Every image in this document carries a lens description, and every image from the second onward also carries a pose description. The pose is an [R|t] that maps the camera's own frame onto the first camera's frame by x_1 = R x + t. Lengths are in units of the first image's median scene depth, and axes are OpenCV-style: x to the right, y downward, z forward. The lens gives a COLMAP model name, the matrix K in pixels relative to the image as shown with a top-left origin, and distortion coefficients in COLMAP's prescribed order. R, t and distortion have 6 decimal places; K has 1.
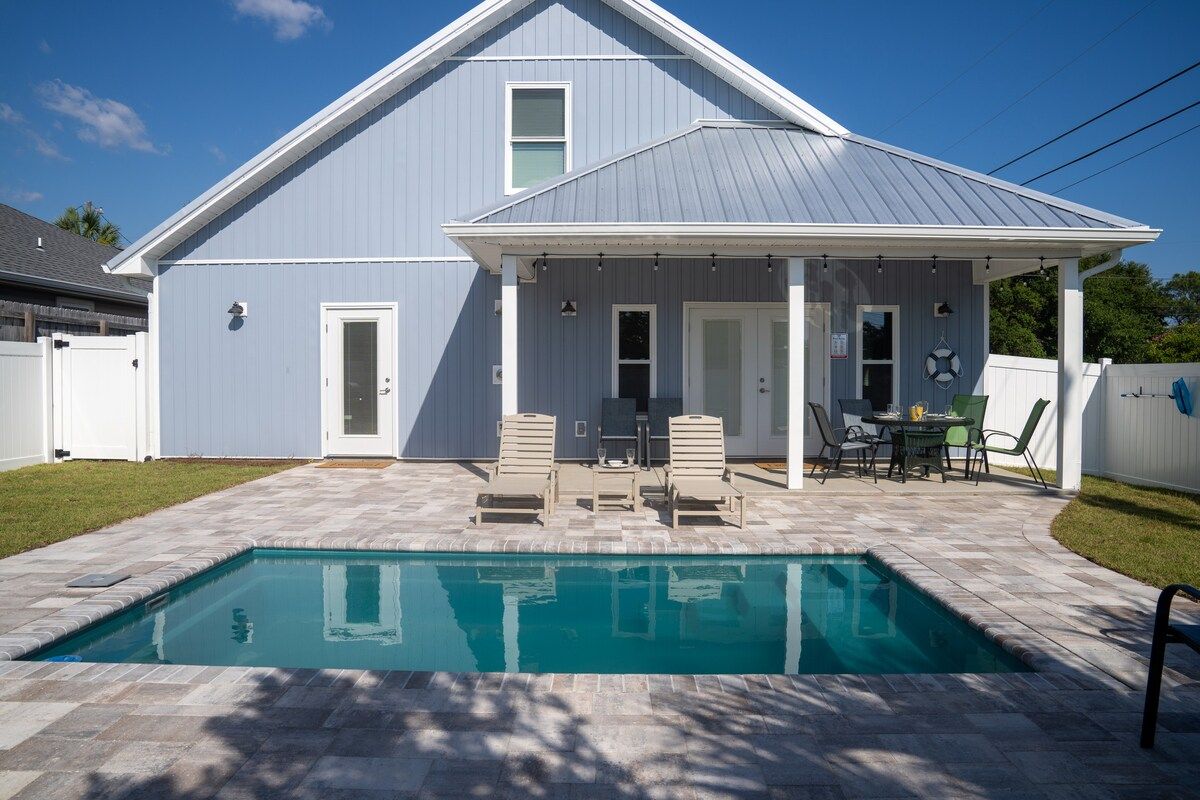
lens RADIAL K [[829.4, 0, 599.2], [0, 829.4, 422.9], [0, 0, 1]] dist [-0.136083, 0.081976]
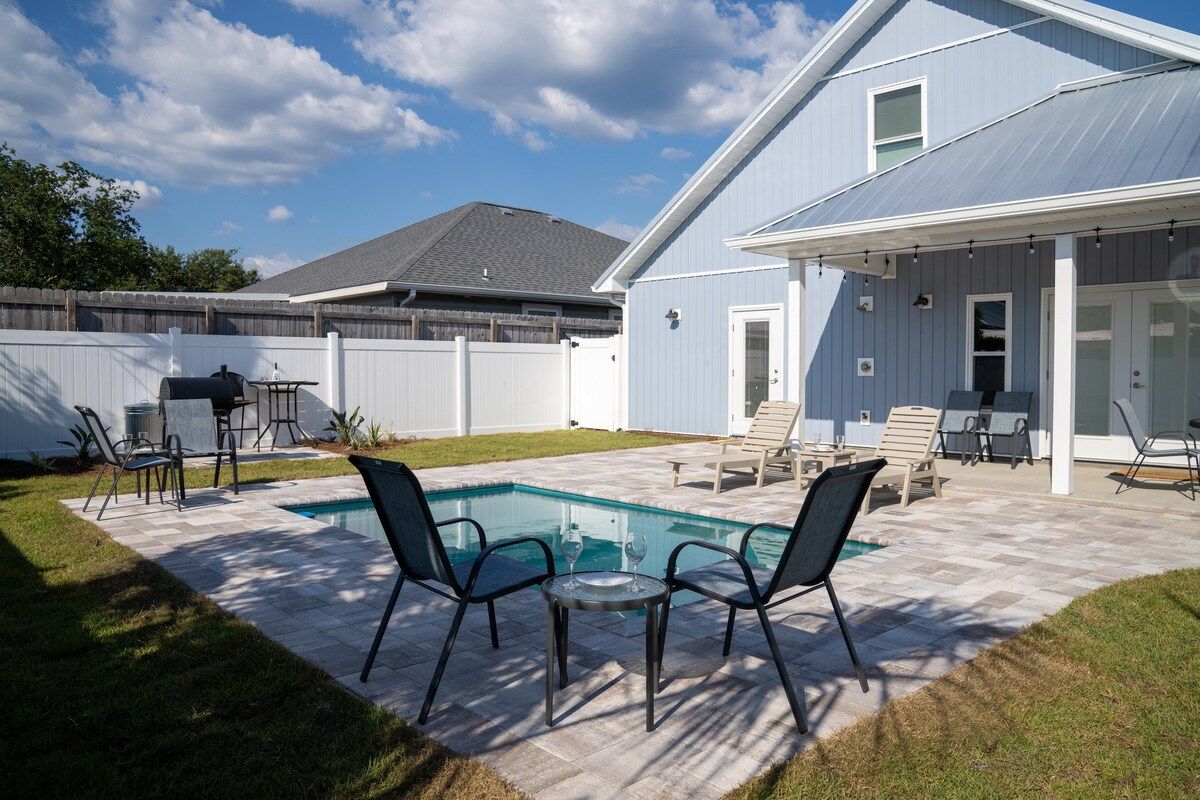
lens RADIAL K [[829.4, 0, 599.2], [0, 829.4, 422.9], [0, 0, 1]] dist [-0.136083, 0.081976]
pose [[0.691676, 0.043844, -0.720875, 0.410415], [-0.035318, 0.999015, 0.026873, -0.002646], [0.721343, 0.006872, 0.692543, 0.025460]]
